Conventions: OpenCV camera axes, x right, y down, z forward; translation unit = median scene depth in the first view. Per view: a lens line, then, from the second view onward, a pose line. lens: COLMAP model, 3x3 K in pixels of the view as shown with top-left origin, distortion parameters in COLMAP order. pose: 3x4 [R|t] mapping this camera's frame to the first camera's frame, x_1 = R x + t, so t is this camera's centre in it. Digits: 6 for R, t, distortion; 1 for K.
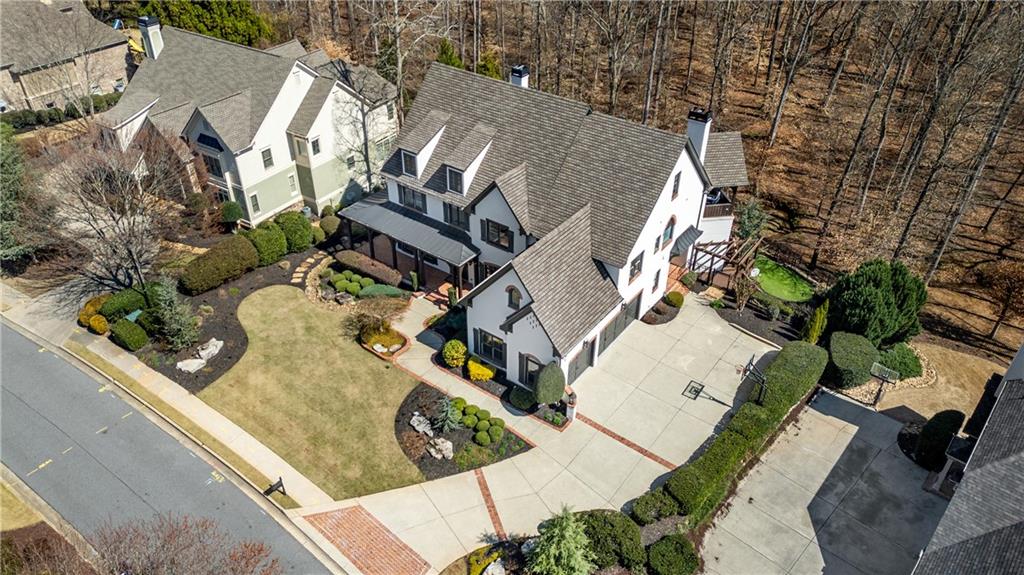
lens RADIAL K [[735.5, 0, 516.6], [0, 735.5, 266.4], [0, 0, 1]] dist [0.075362, -0.071243]
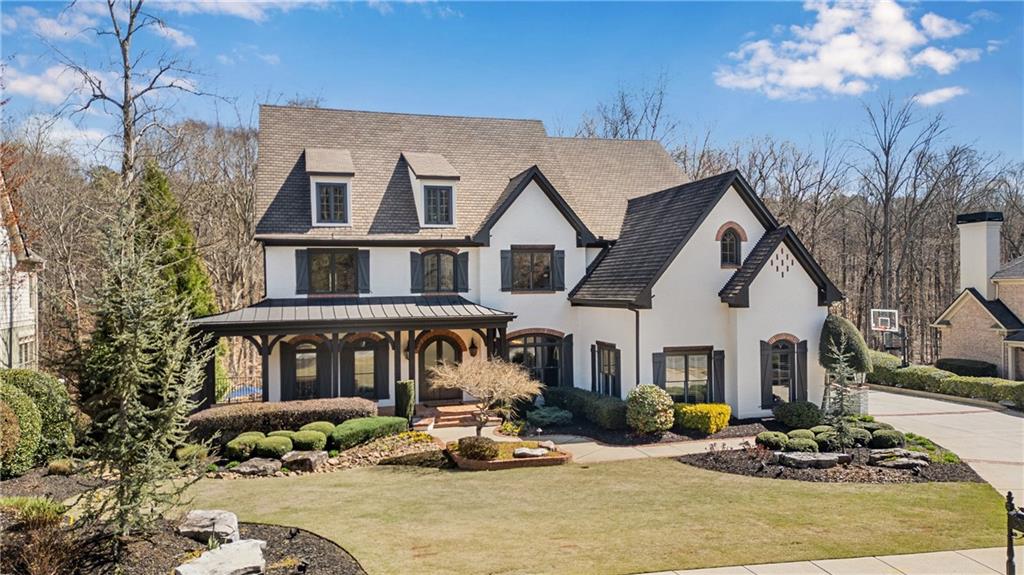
lens RADIAL K [[745.5, 0, 506.4], [0, 745.5, 285.7], [0, 0, 1]] dist [-0.003795, -0.001813]
pose [[0.622482, -0.025538, 0.782217, -0.524205], [0.455460, 0.824606, -0.335530, 0.166007], [-0.636453, 0.565130, 0.524934, 0.695876]]
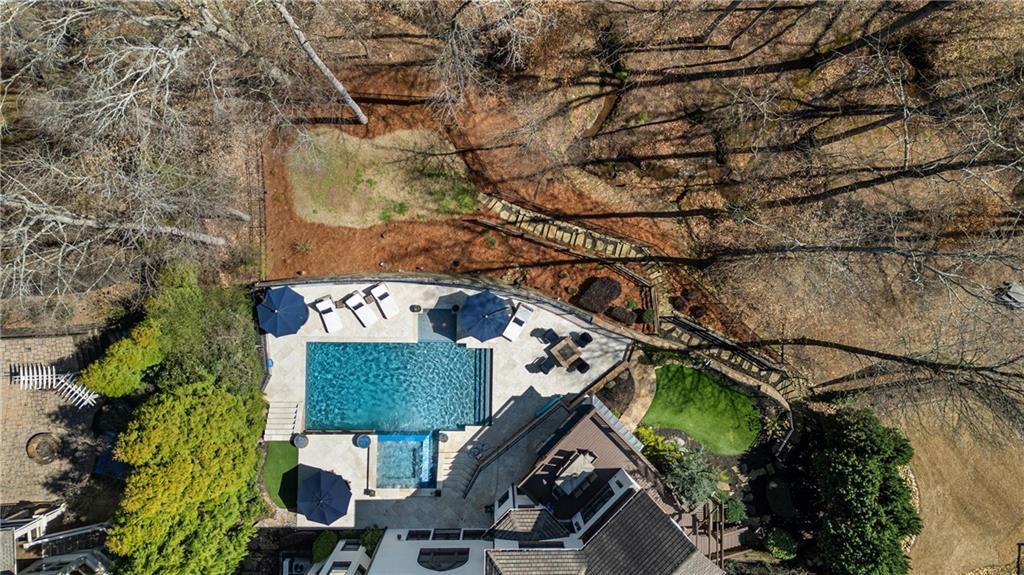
lens RADIAL K [[735.5, 0, 516.6], [0, 735.5, 266.4], [0, 0, 1]] dist [0.075362, -0.071243]
pose [[0.813471, -0.581604, -0.001117, 0.347469], [0.315907, 0.440236, 0.840473, -0.924887], [-0.488331, -0.684054, 0.541852, 0.992649]]
